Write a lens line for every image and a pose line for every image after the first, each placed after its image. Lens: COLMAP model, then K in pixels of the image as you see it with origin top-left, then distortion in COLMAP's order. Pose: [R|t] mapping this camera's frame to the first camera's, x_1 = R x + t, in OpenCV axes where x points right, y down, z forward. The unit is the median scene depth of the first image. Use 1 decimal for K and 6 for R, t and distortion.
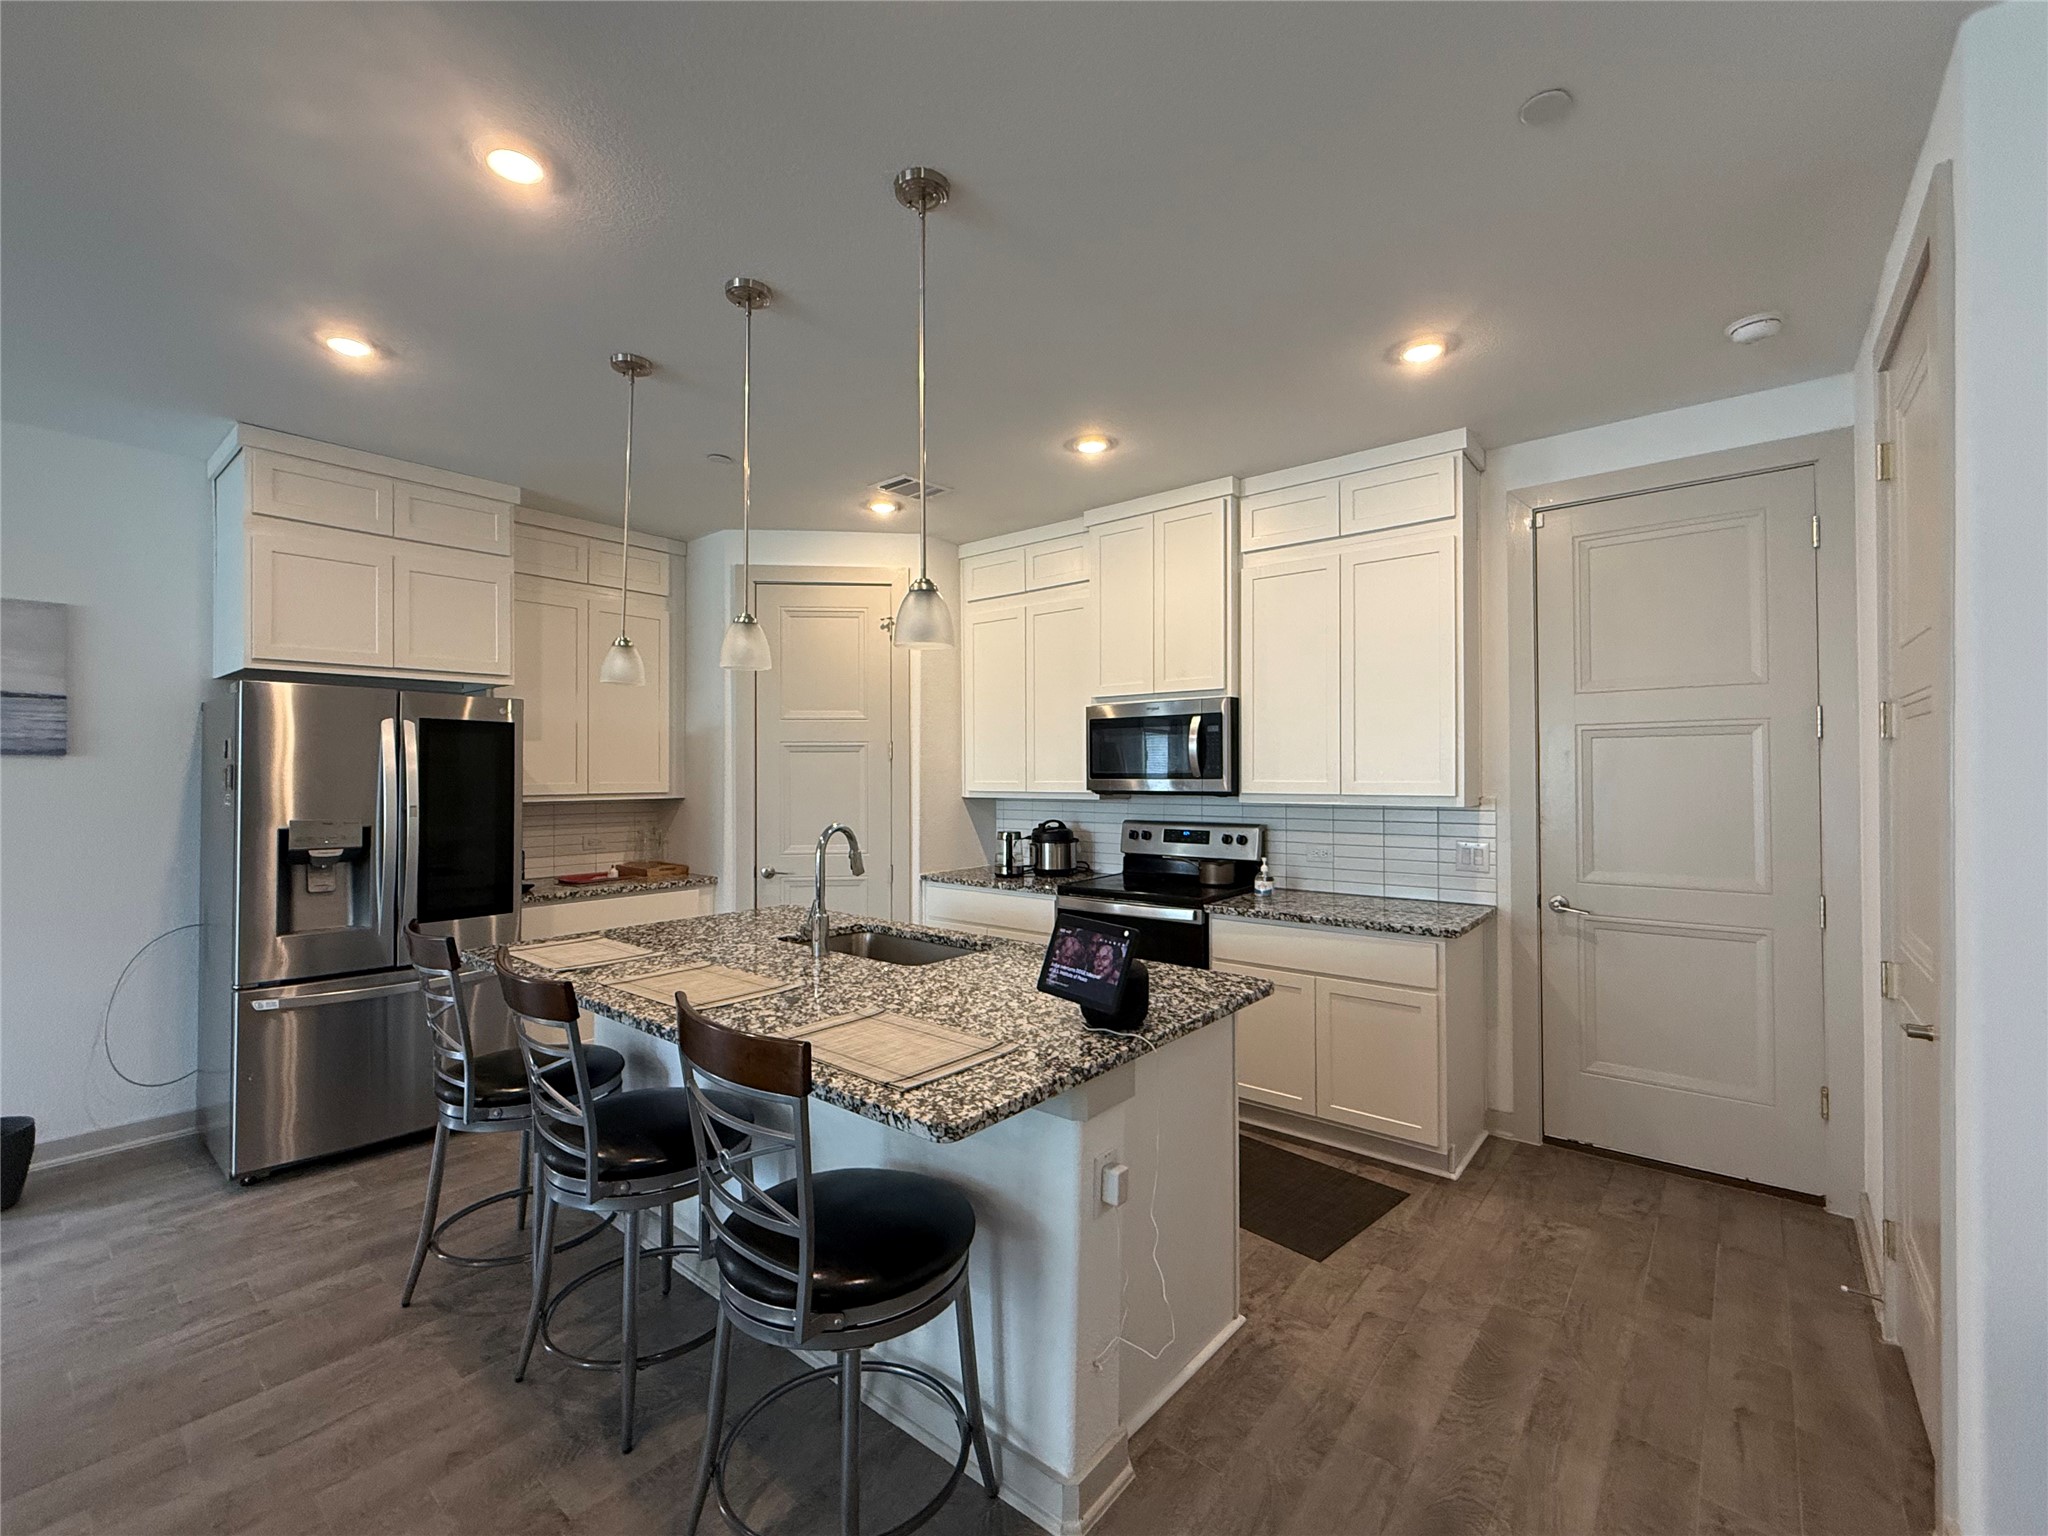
lens RADIAL K [[870.8, 0, 1024.0], [0, 870.8, 768.0], [0, 0, 1]] dist [-0.001755, 0.000110]
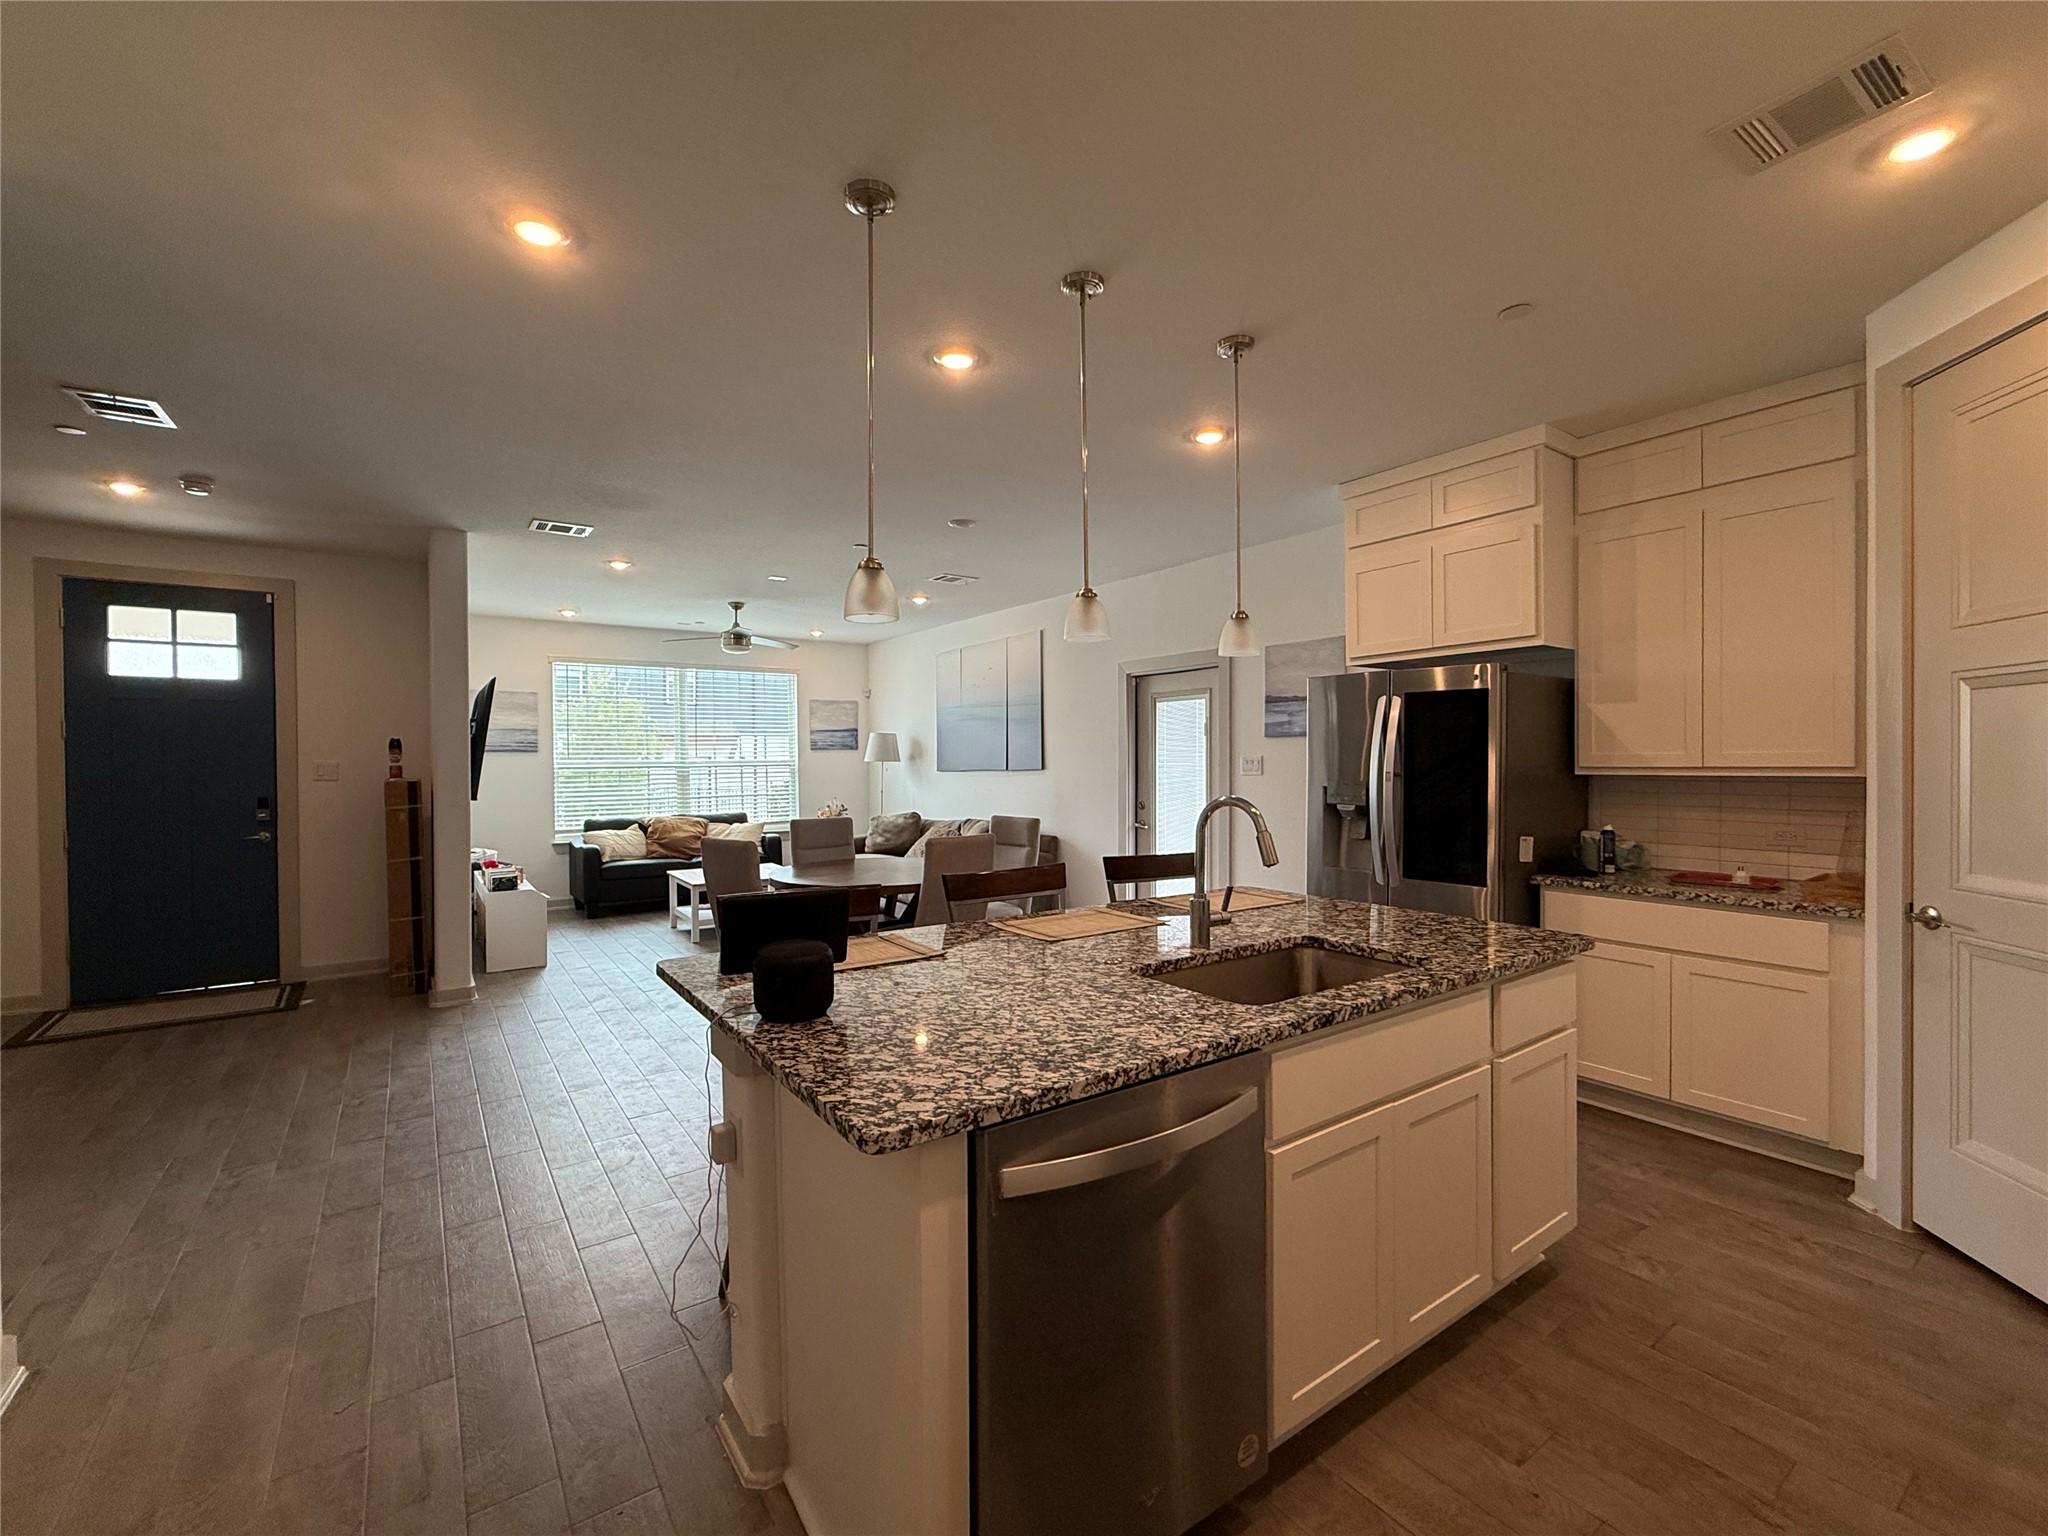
lens RADIAL K [[870.8, 0, 1024.0], [0, 870.8, 768.0], [0, 0, 1]] dist [-0.001755, 0.000110]
pose [[-0.267520, 0.011922, -0.963479, 0.428577], [0.013589, 0.999871, 0.008599, 0.018845], [0.963457, -0.010792, -0.267647, 0.719308]]
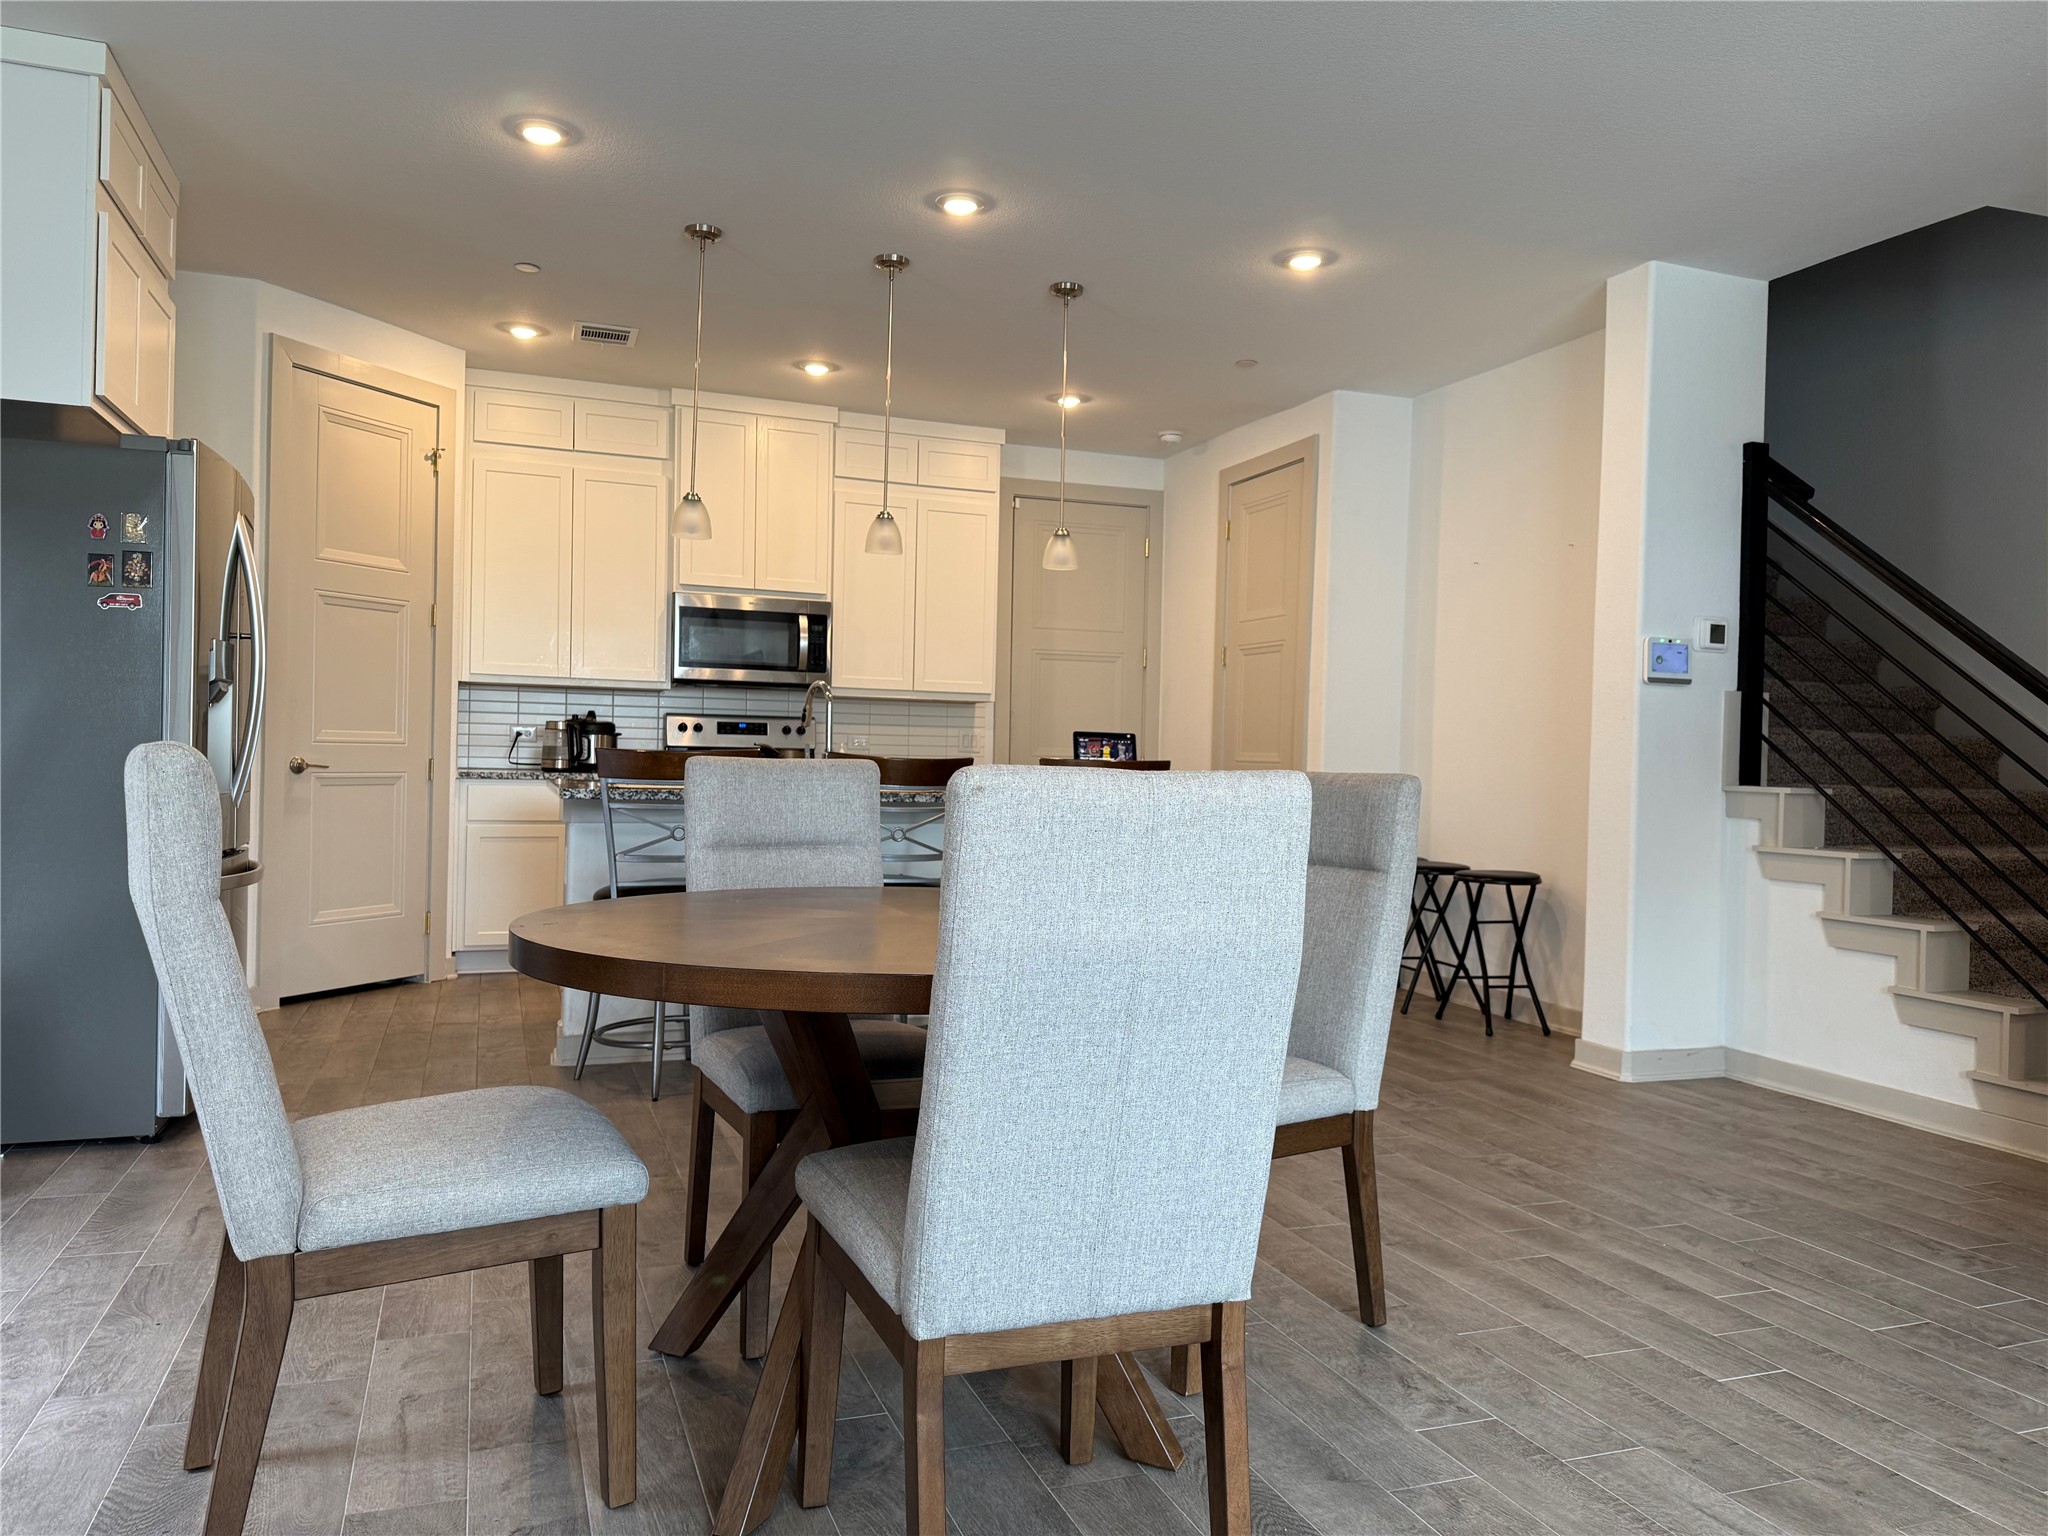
lens RADIAL K [[1430.2, 0, 1024.0], [0, 1430.2, 768.0], [0, 0, 1]] dist [0.060830, -0.076936]
pose [[0.500369, 0.008575, 0.865770, -1.232225], [-0.033468, 0.999395, 0.009445, 0.107367], [-0.865165, -0.033702, 0.500354, -0.164721]]
